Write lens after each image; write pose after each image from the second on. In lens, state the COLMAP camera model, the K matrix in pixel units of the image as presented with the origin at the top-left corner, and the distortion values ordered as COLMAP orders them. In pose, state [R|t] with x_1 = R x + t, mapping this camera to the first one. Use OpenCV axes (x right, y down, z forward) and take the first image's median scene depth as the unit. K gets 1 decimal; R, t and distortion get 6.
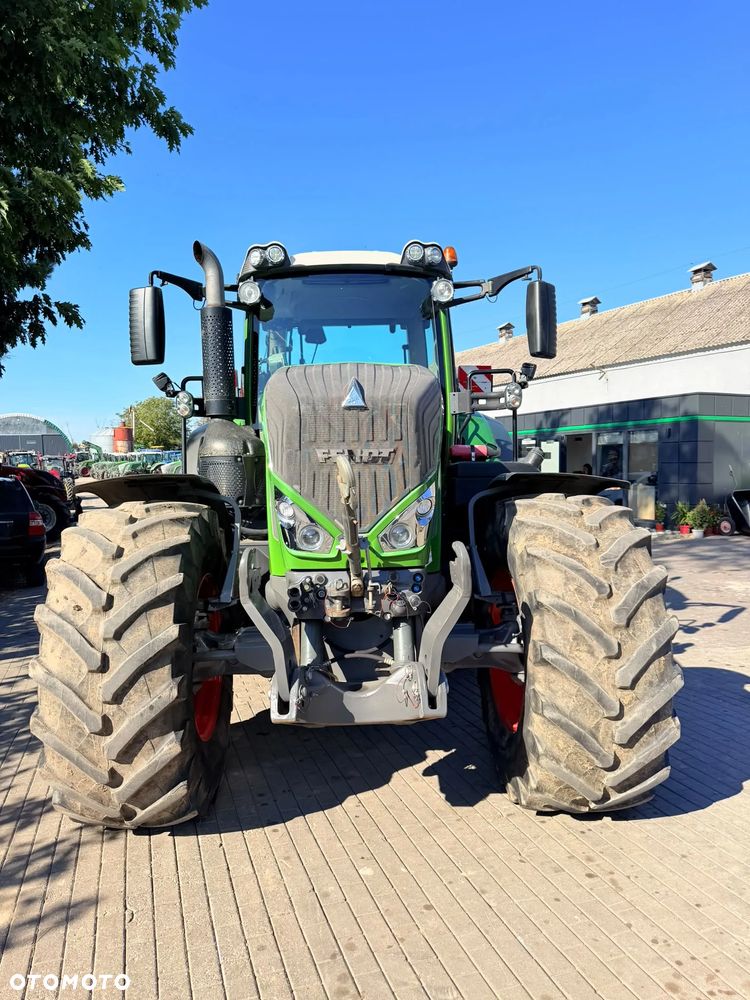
lens RADIAL K [[705.0, 0, 392.6], [0, 705.0, 507.2], [0, 0, 1]] dist [0.042270, -0.049776]
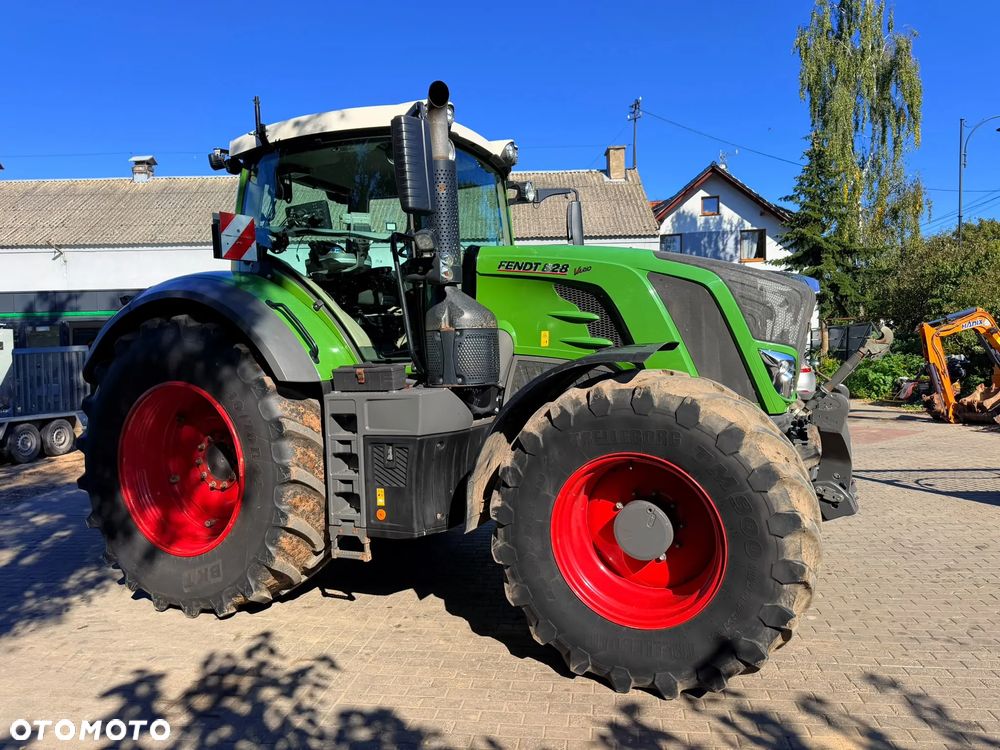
lens RADIAL K [[705.0, 0, 493.0], [0, 705.0, 371.6], [0, 0, 1]] dist [0.042270, -0.049776]
pose [[0.464876, -0.023614, 0.885061, -1.031260], [0.065225, 0.997841, -0.007636, -0.008445], [-0.882970, 0.061278, 0.465413, 0.561879]]
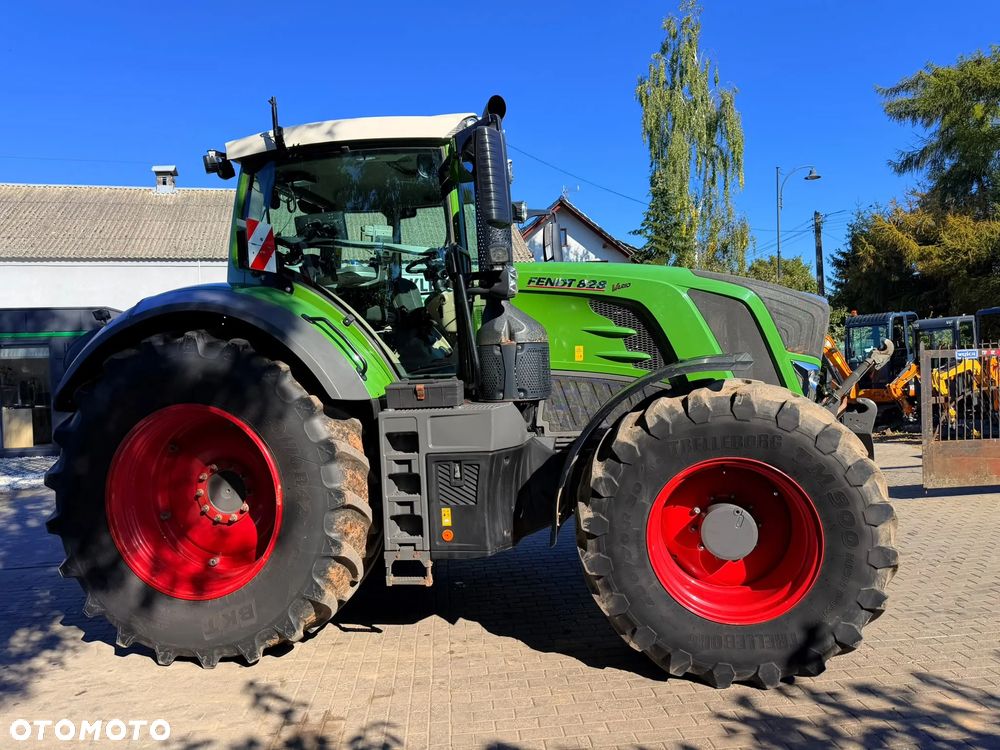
lens RADIAL K [[705.0, 0, 491.1], [0, 705.0, 375.9], [0, 0, 1]] dist [0.042270, -0.049776]
pose [[0.245684, -0.001318, 0.969349, -1.129833], [0.086798, 0.996012, -0.020645, -0.015157], [-0.965456, 0.089210, 0.244818, 0.829995]]
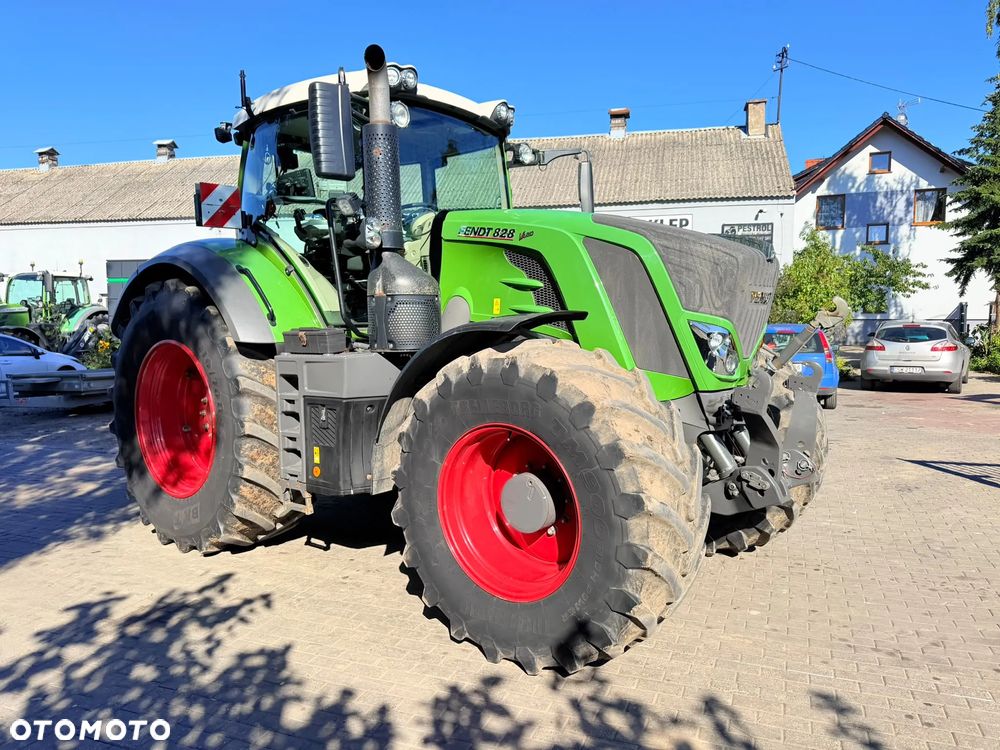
lens RADIAL K [[705.0, 0, 497.9], [0, 705.0, 380.0], [0, 0, 1]] dist [0.042270, -0.049776]
pose [[0.647937, -0.051521, 0.759950, -0.864459], [0.036446, 0.998664, 0.036630, 0.008671], [-0.760822, 0.003963, 0.648949, 0.325553]]
